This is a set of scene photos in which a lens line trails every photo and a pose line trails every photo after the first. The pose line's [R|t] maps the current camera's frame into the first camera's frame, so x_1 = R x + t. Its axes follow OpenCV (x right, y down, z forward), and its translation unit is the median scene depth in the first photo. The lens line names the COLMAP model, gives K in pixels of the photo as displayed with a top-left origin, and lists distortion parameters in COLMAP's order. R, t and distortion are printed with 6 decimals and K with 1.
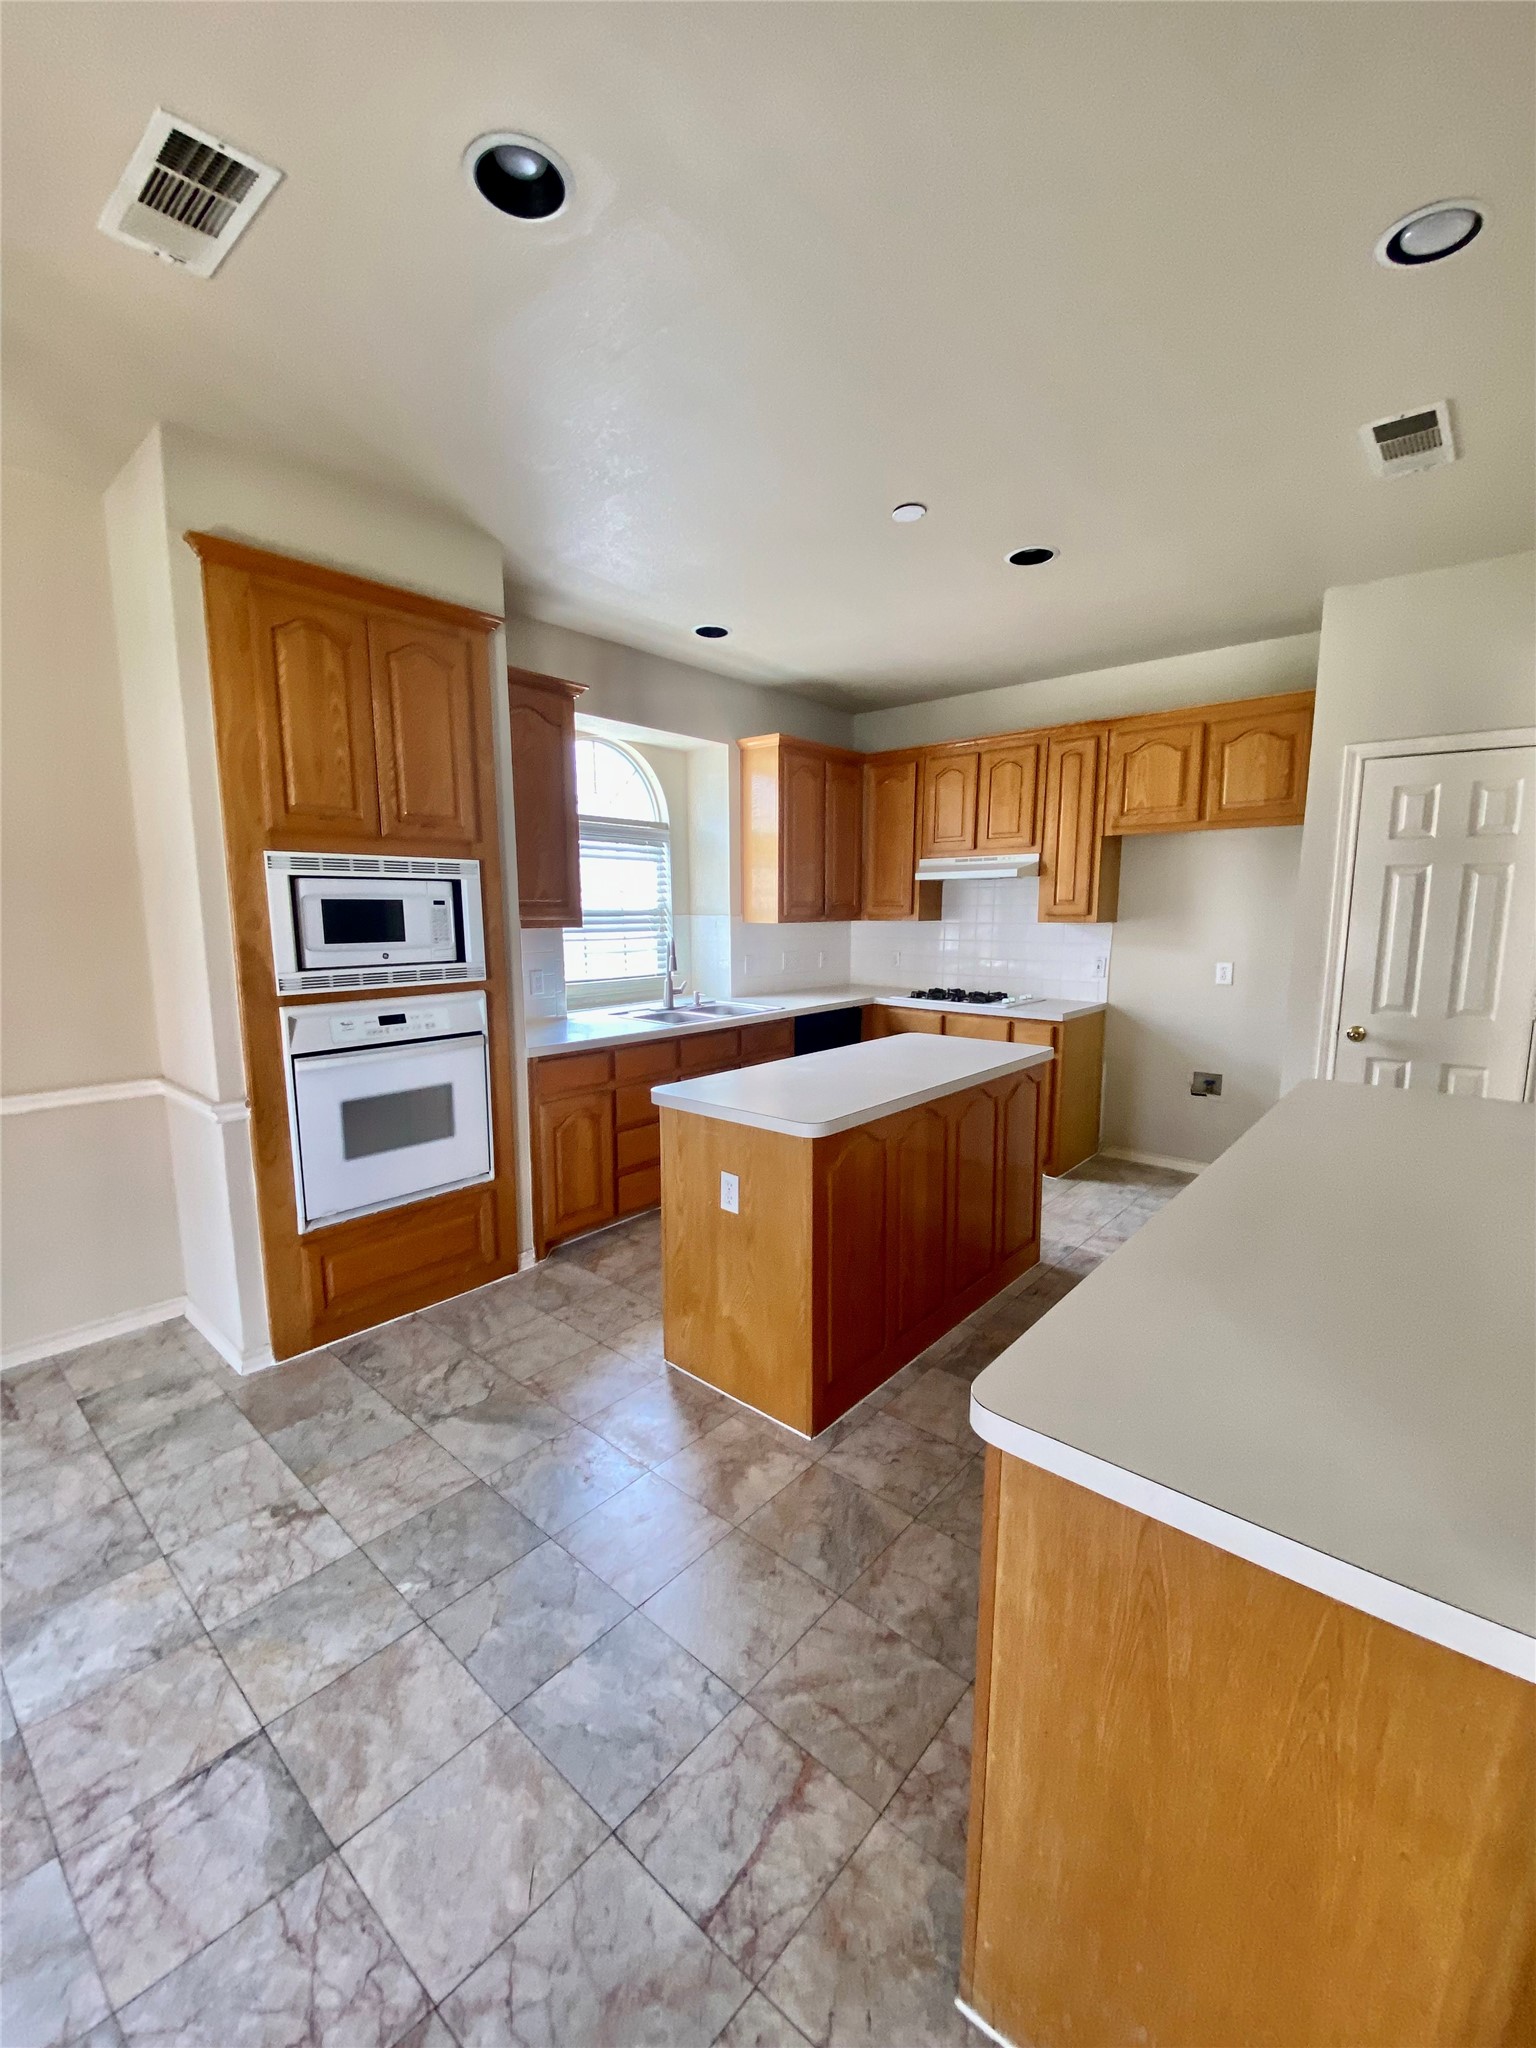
lens RADIAL K [[832.1, 0, 816.0], [0, 832.1, 1031.0], [0, 0, 1]] dist [-0.003131, -0.009021]
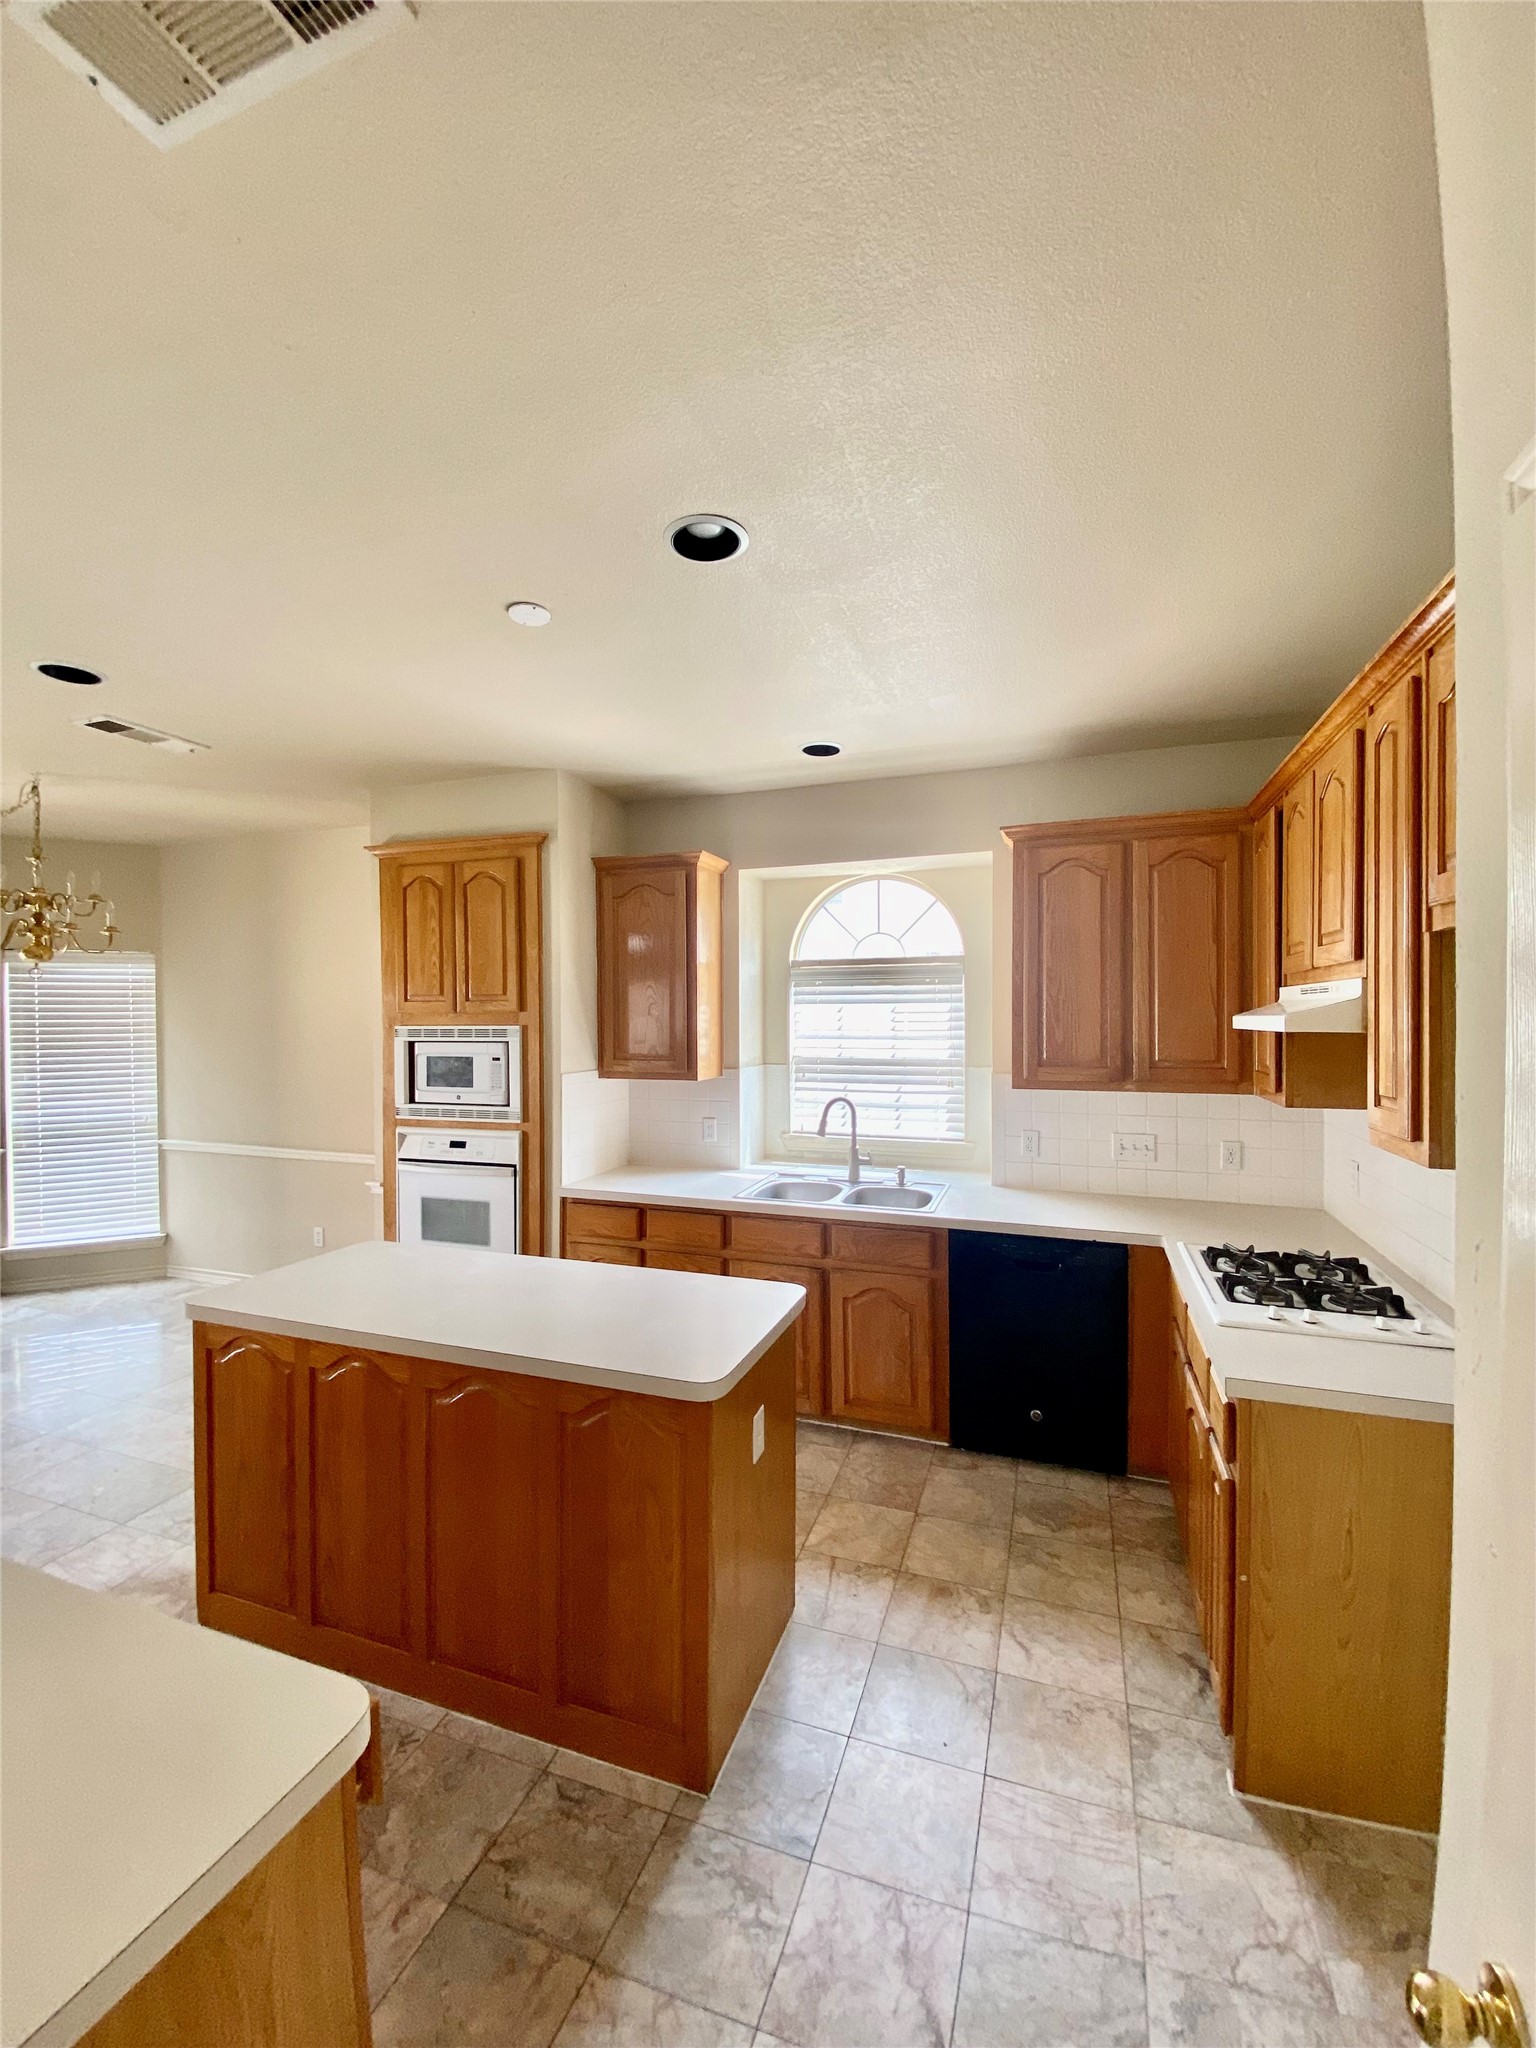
lens RADIAL K [[832.1, 0, 773.6], [0, 832.1, 1022.4], [0, 0, 1]] dist [-0.003131, -0.009021]
pose [[0.335333, 0.003811, -0.942092, 0.938161], [-0.133222, 0.990135, -0.043415, -0.220343], [0.932633, 0.140066, 0.332533, 1.001786]]
